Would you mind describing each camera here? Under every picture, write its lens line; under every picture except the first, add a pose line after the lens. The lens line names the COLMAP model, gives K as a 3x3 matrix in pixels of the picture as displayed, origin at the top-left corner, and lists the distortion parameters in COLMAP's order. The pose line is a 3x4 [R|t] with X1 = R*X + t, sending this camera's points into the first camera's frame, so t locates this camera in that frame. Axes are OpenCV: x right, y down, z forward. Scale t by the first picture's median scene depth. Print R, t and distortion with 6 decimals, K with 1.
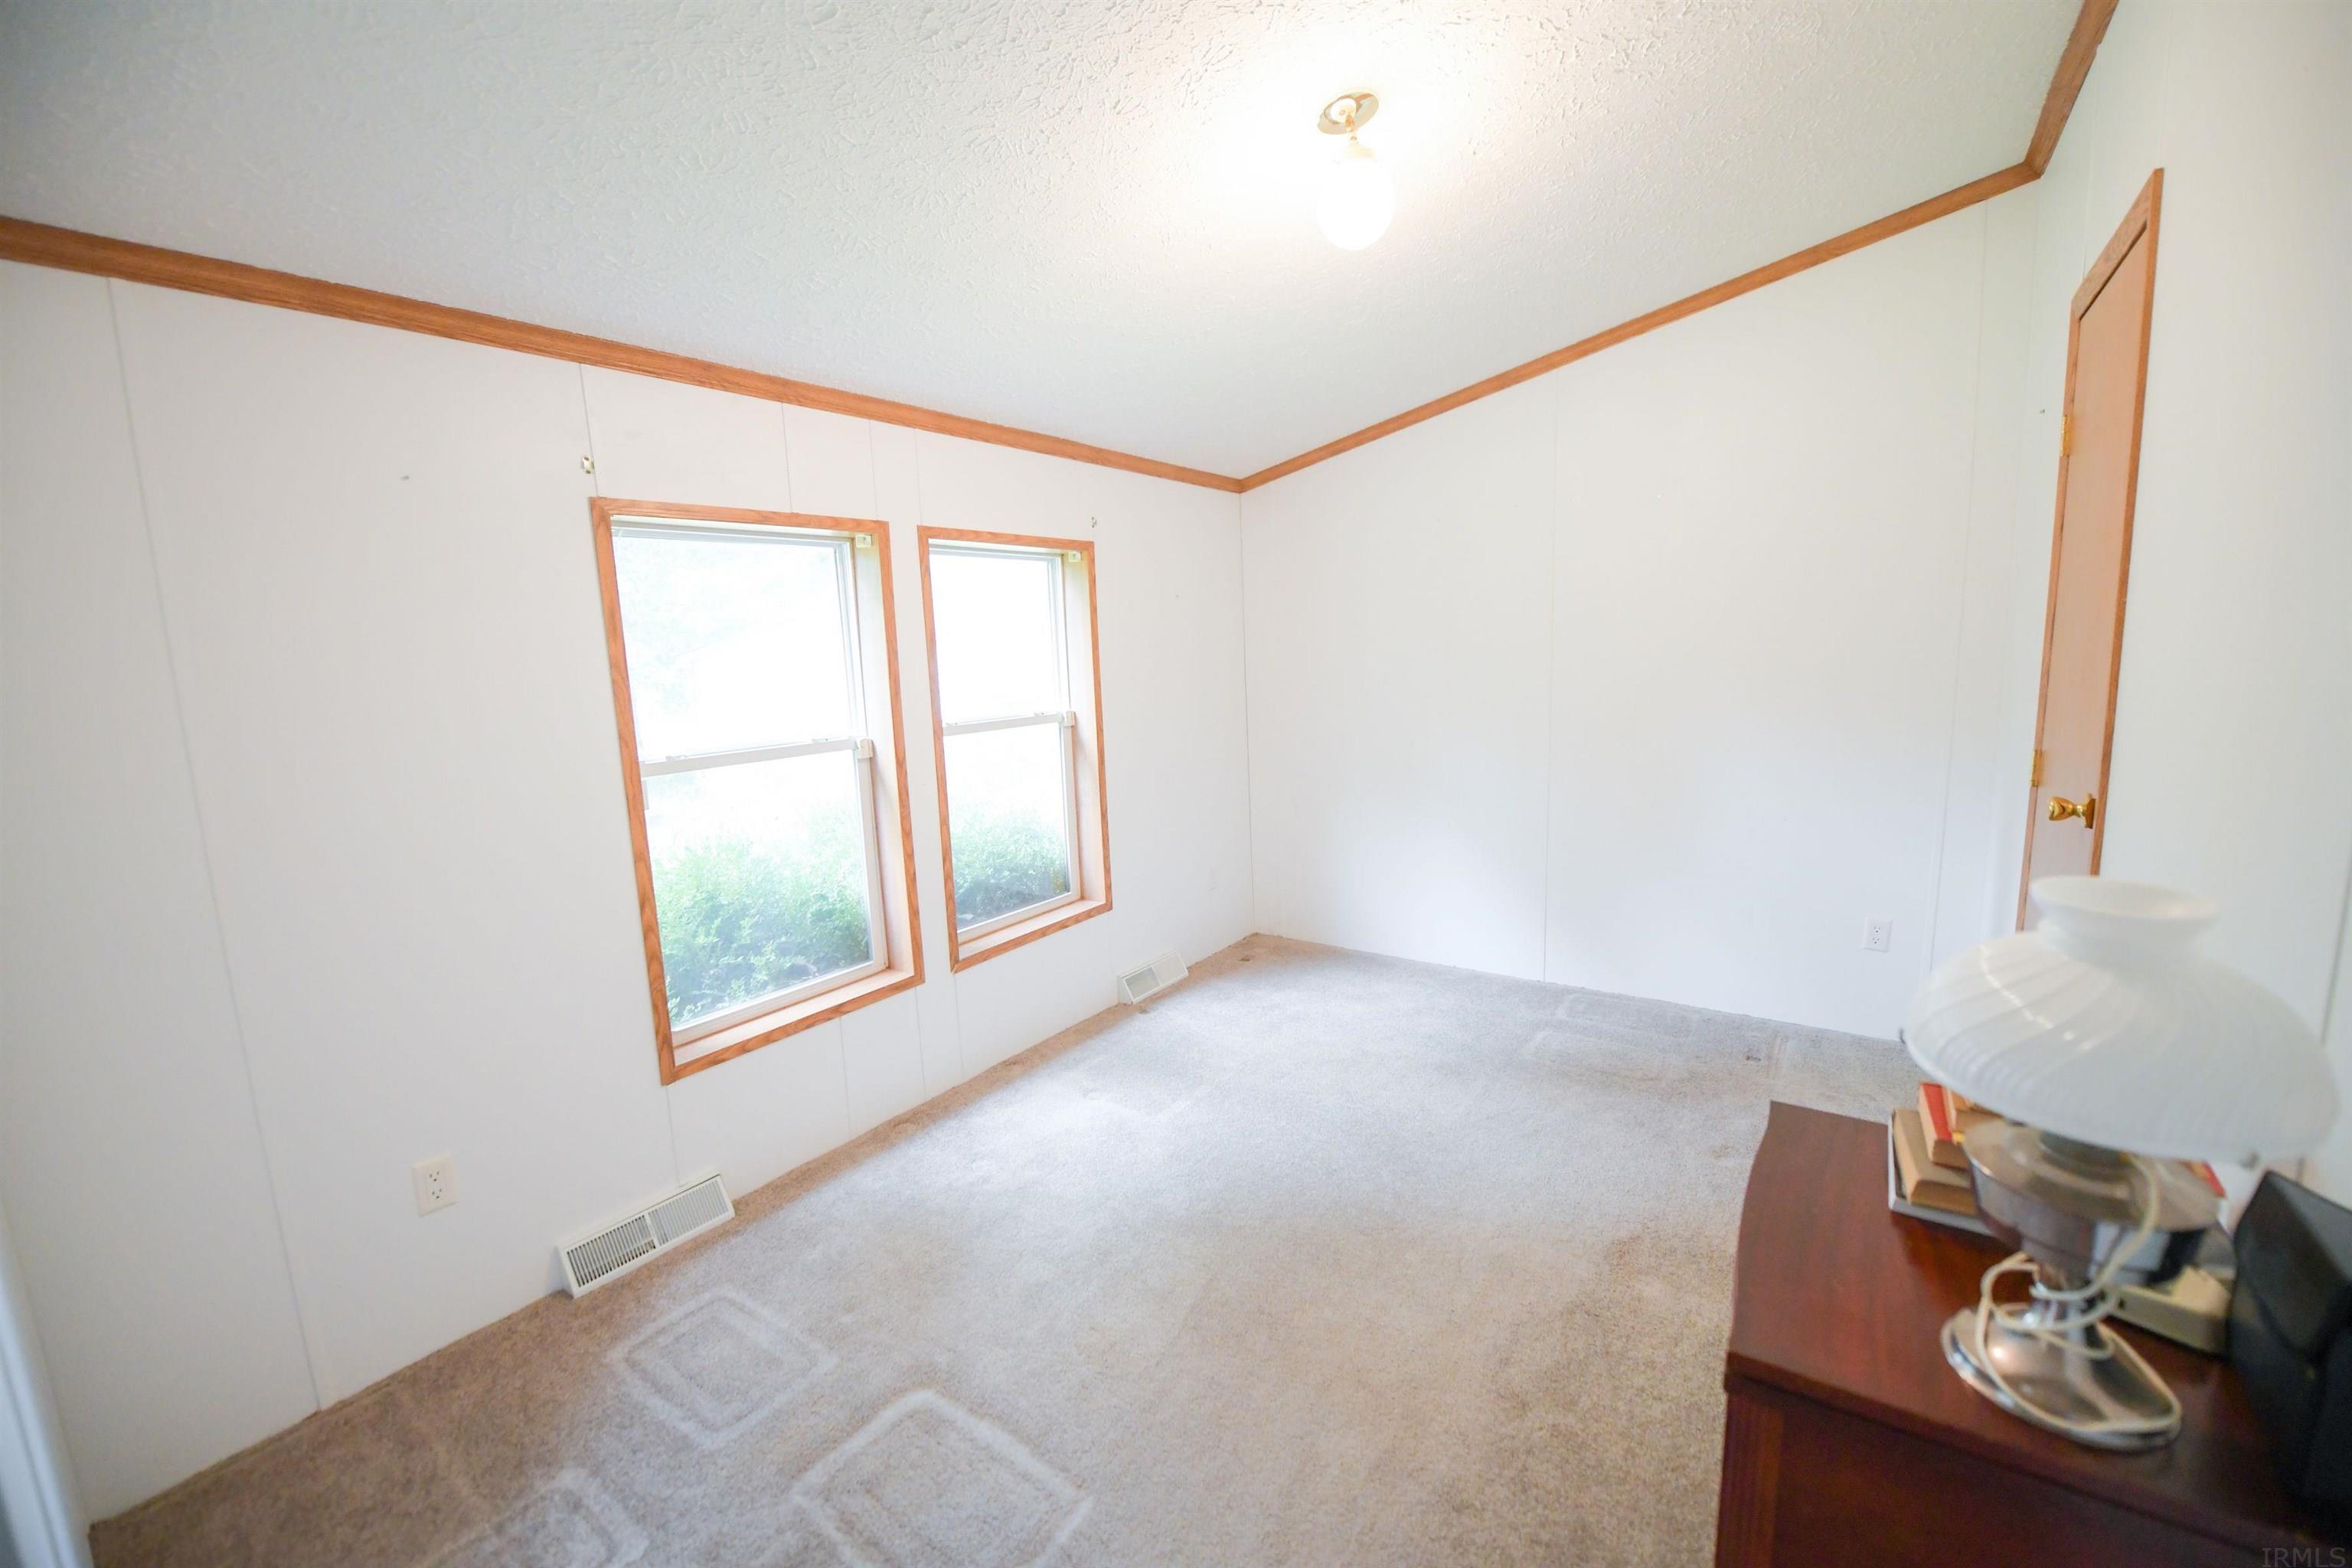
lens RADIAL K [[963.2, 0, 1182.7], [0, 963.2, 785.4], [0, 0, 1]] dist [-0.001287, -0.000382]
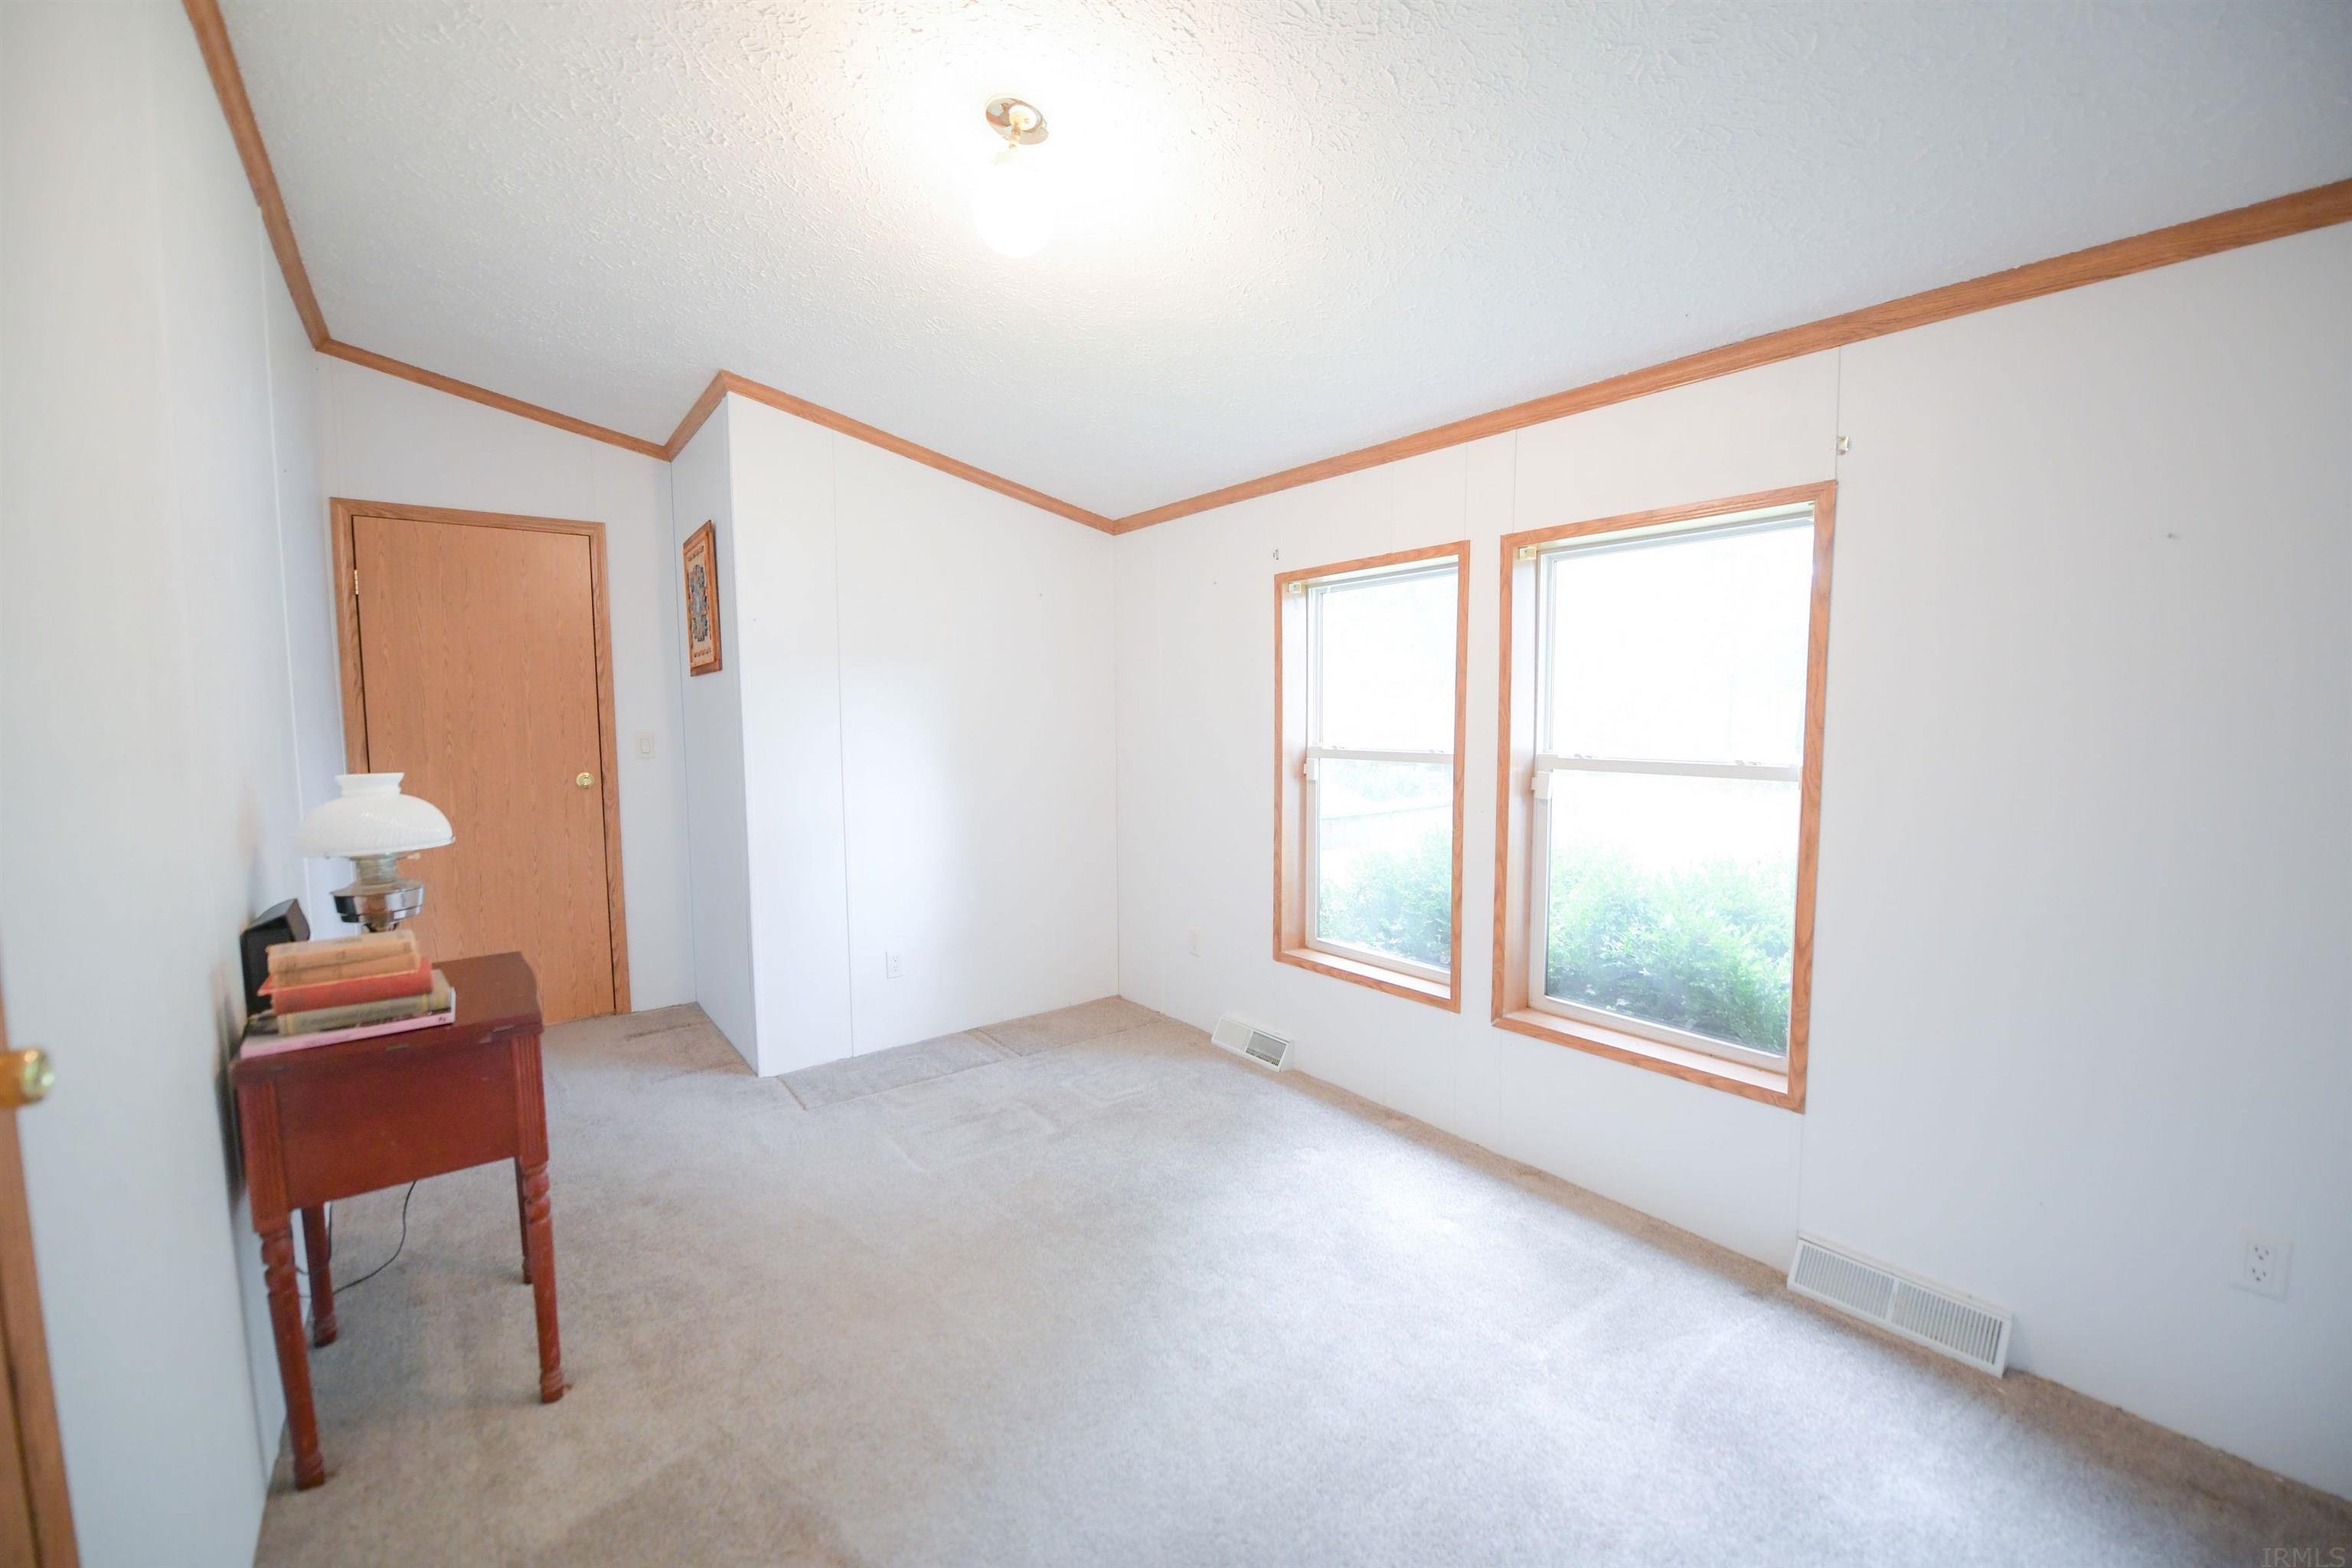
lens RADIAL K [[977.6, 0, 1172.6], [0, 977.6, 756.2], [0, 0, 1]] dist [-0.040662, 0.000001]
pose [[-0.326608, 0.115809, -0.938038, 0.722045], [-0.089699, 0.984188, 0.152738, -0.175371], [0.940894, 0.134027, -0.311056, 1.016653]]
